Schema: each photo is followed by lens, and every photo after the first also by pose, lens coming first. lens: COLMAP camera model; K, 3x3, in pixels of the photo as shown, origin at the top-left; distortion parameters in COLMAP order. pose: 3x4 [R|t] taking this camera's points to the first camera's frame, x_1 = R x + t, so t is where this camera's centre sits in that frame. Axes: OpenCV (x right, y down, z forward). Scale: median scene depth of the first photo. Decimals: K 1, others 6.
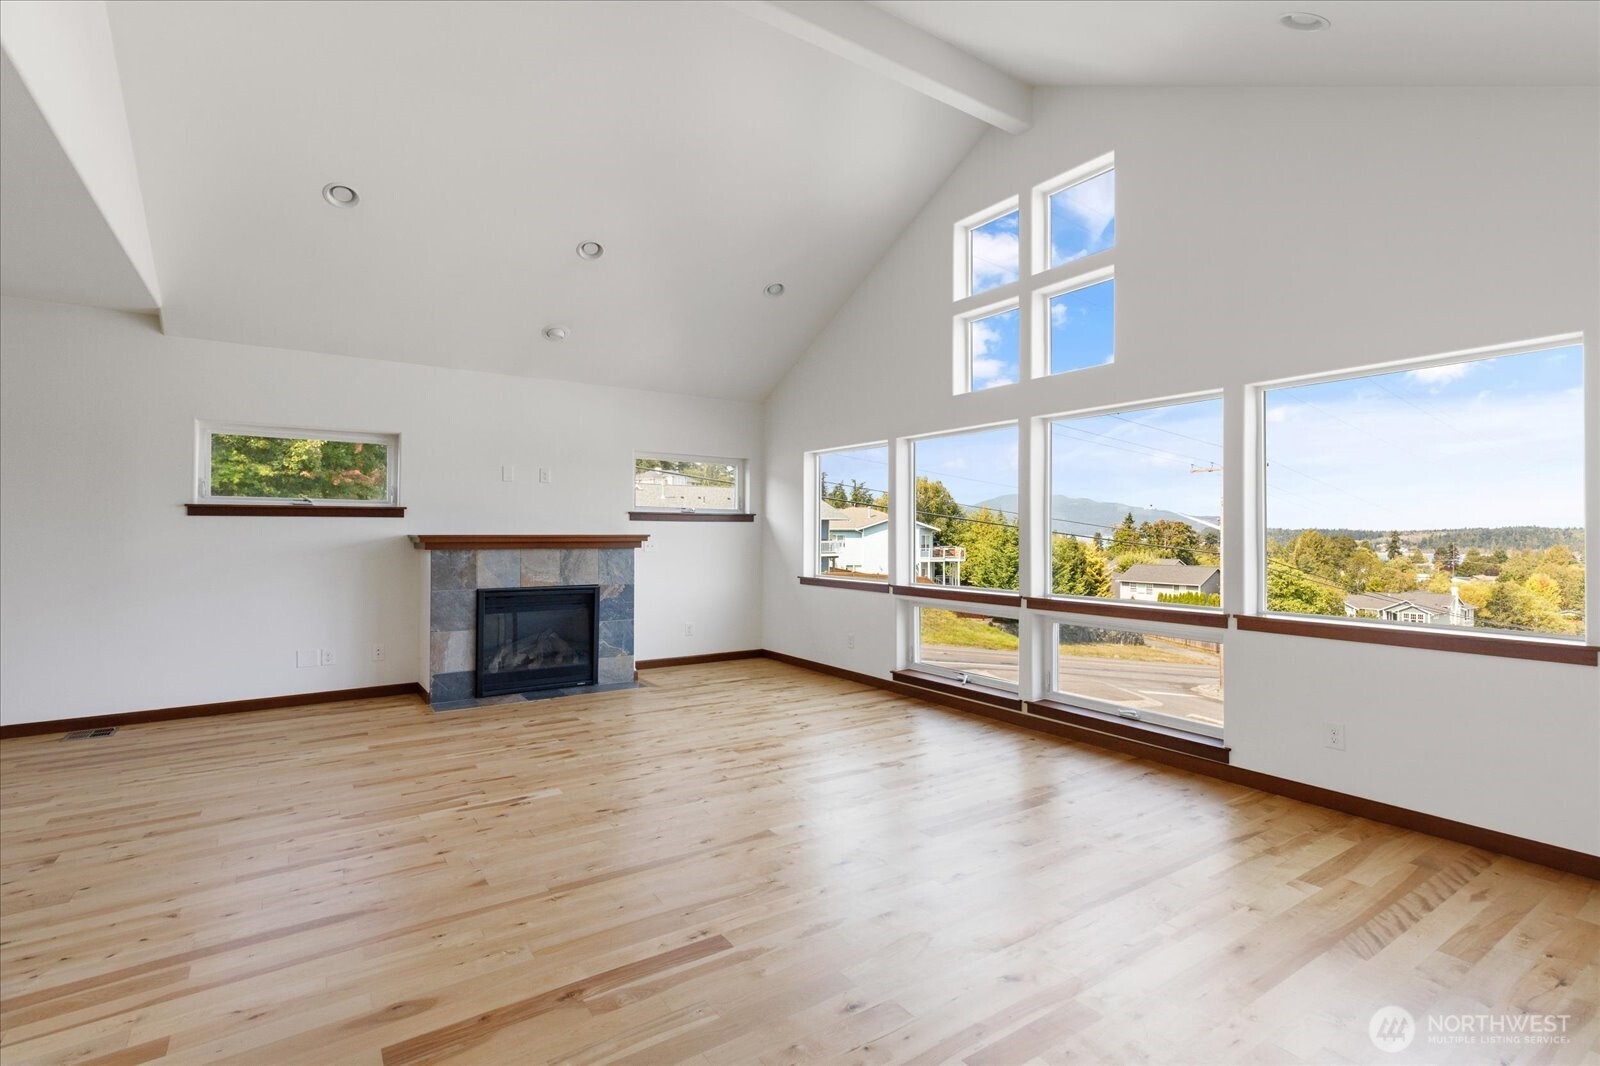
lens RADIAL K [[737.1, 0, 799.9], [0, 737.1, 527.2], [0, 0, 1]] dist [0.011709, -0.001410]
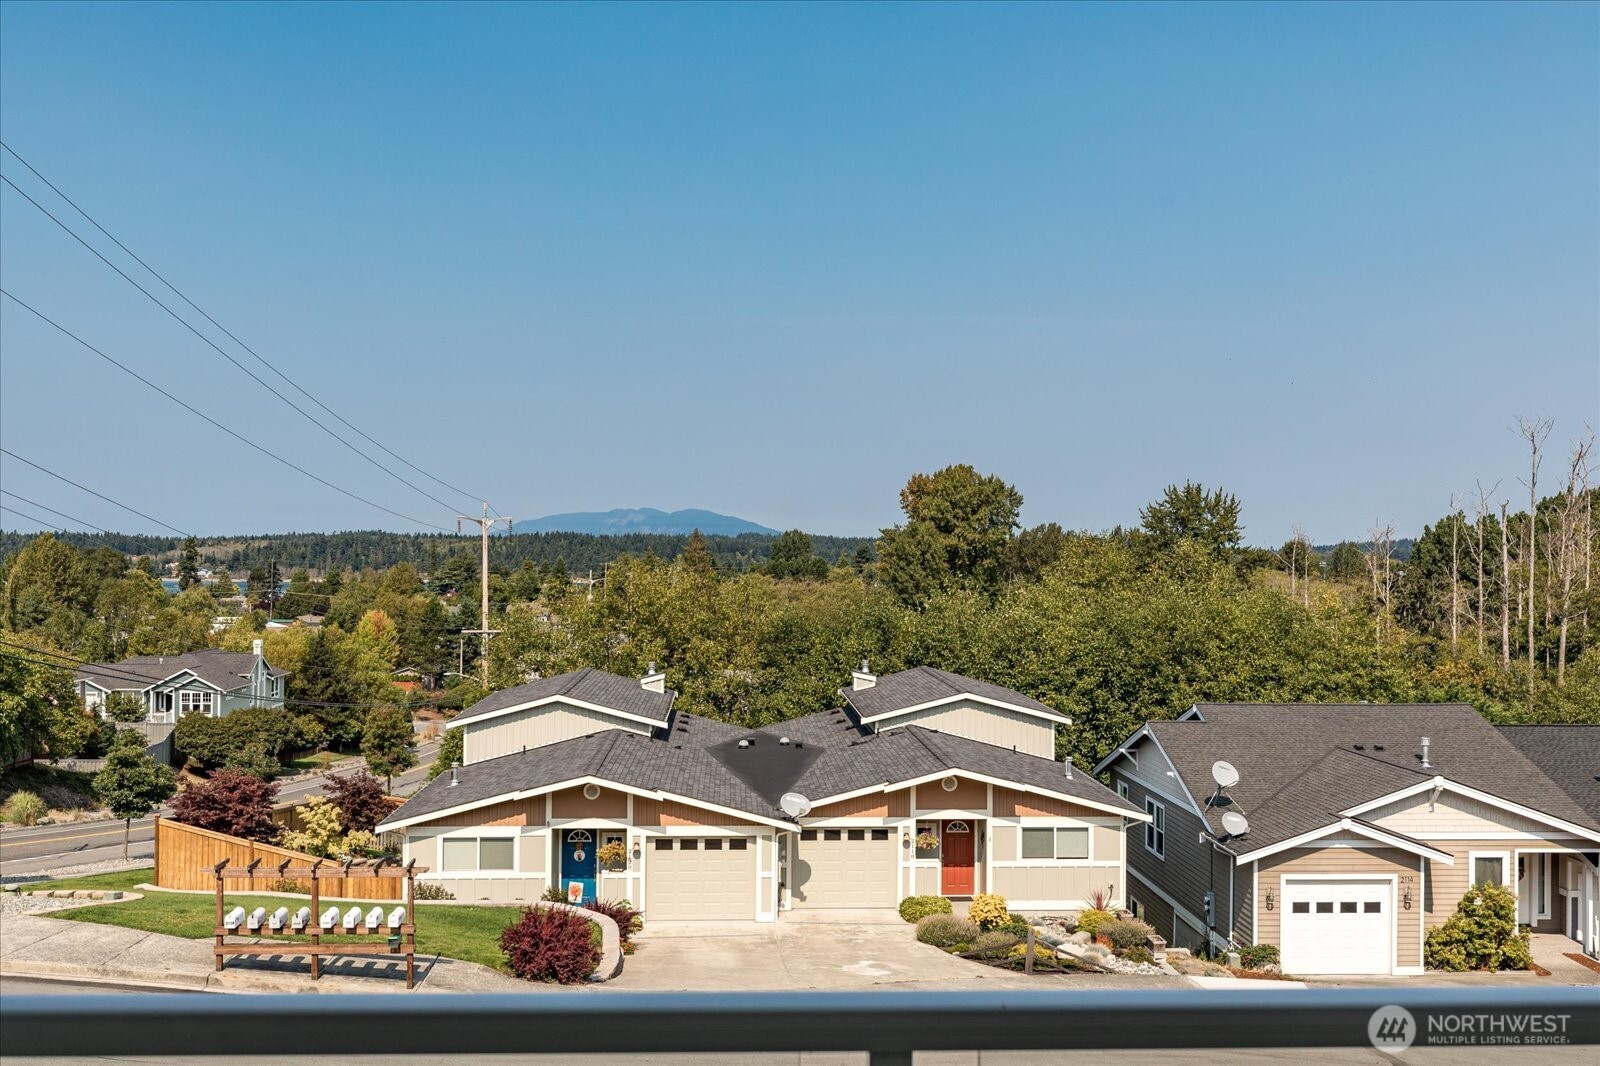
lens RADIAL K [[1640.5, 0, 806.0], [0, 1640.5, 535.2], [0, 0, 1]] dist [0.021686, 0.000000]
pose [[0.511614, 0.009269, 0.859165, 0.547341], [-0.013253, 0.999908, -0.002896, -0.020789], [-0.859113, -0.009904, 0.511690, 0.106986]]
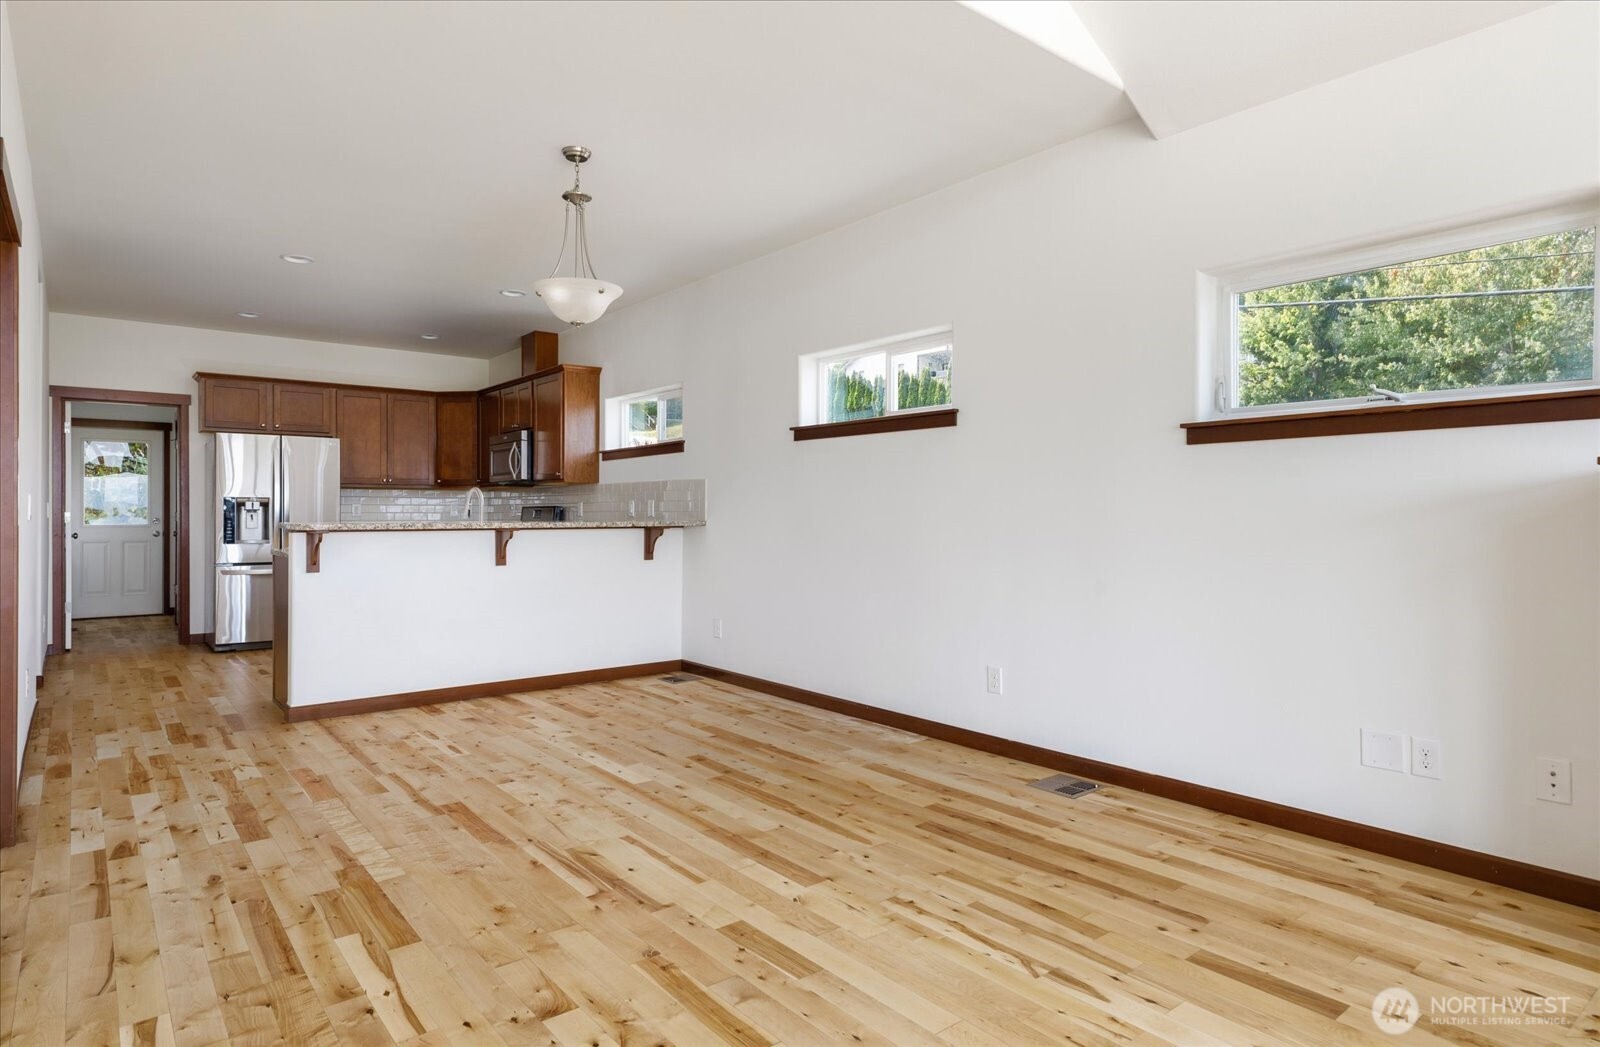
lens RADIAL K [[913.3, 0, 812.6], [0, 913.3, 510.1], [0, 0, 1]] dist [0.017949, -0.002981]
pose [[0.085505, -0.005061, -0.996325, -0.137608], [0.011851, 0.999922, -0.004062, 0.030538], [0.996267, -0.011460, 0.085558, 0.596261]]
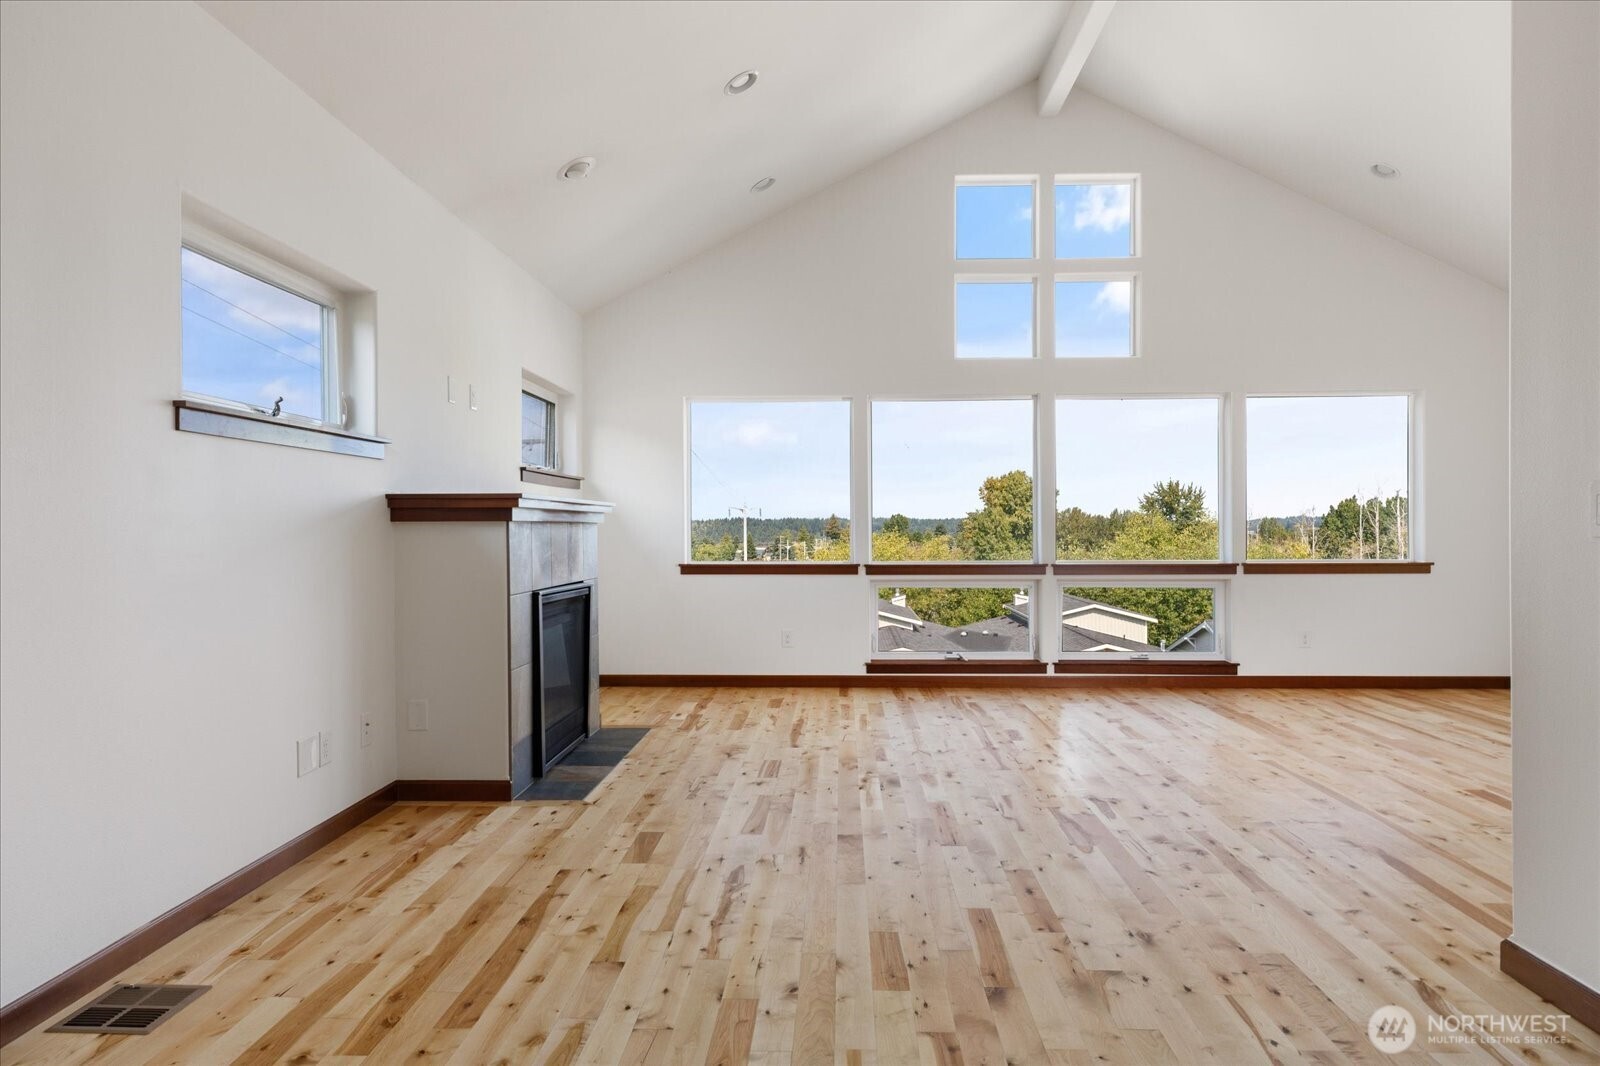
lens RADIAL K [[1051.3, 0, 794.0], [0, 1051.3, 533.1], [0, 0, 1]] dist [0.008236, -0.001286]
pose [[0.596645, -0.008604, 0.802459, -0.988825], [-0.001926, 0.999924, 0.012153, 0.029044], [-0.802503, -0.008797, 0.596583, 0.353350]]
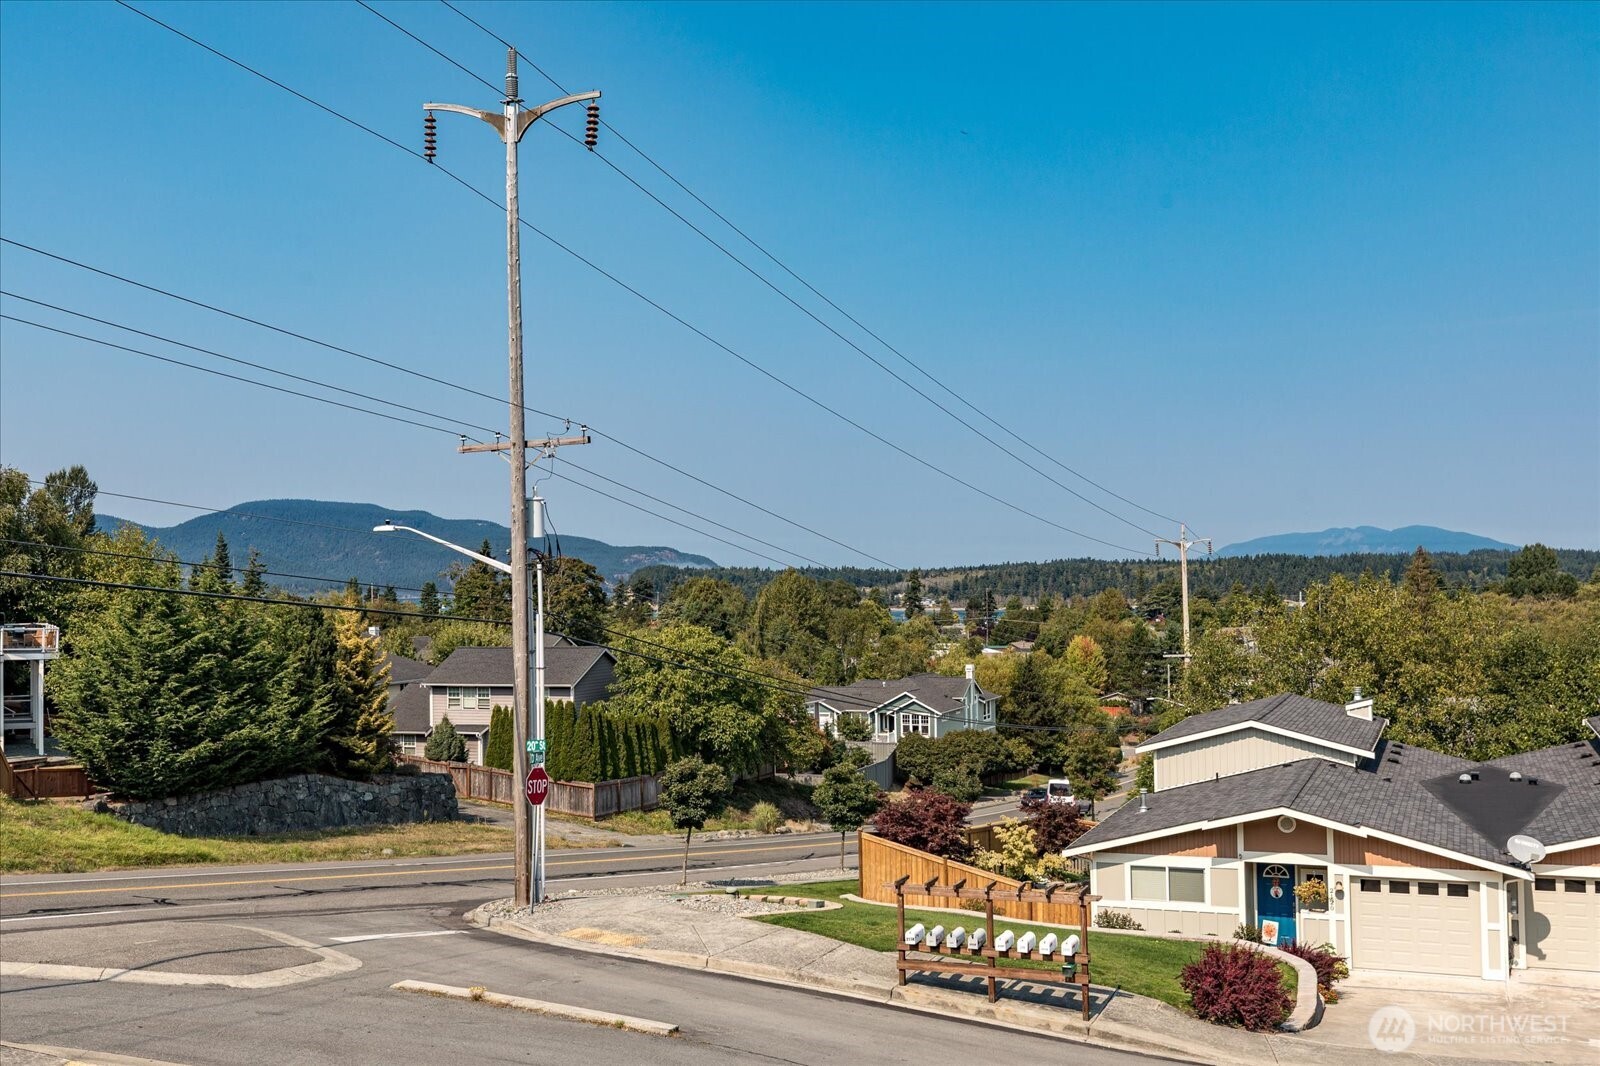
lens RADIAL K [[1640.5, 0, 794.5], [0, 1640.5, 529.7], [0, 0, 1]] dist [0.021686, 0.000000]
pose [[0.823532, 0.000543, 0.567270, 0.784416], [0.014441, 0.999655, -0.021921, 0.006415], [-0.567086, 0.026244, 0.823240, 0.143030]]
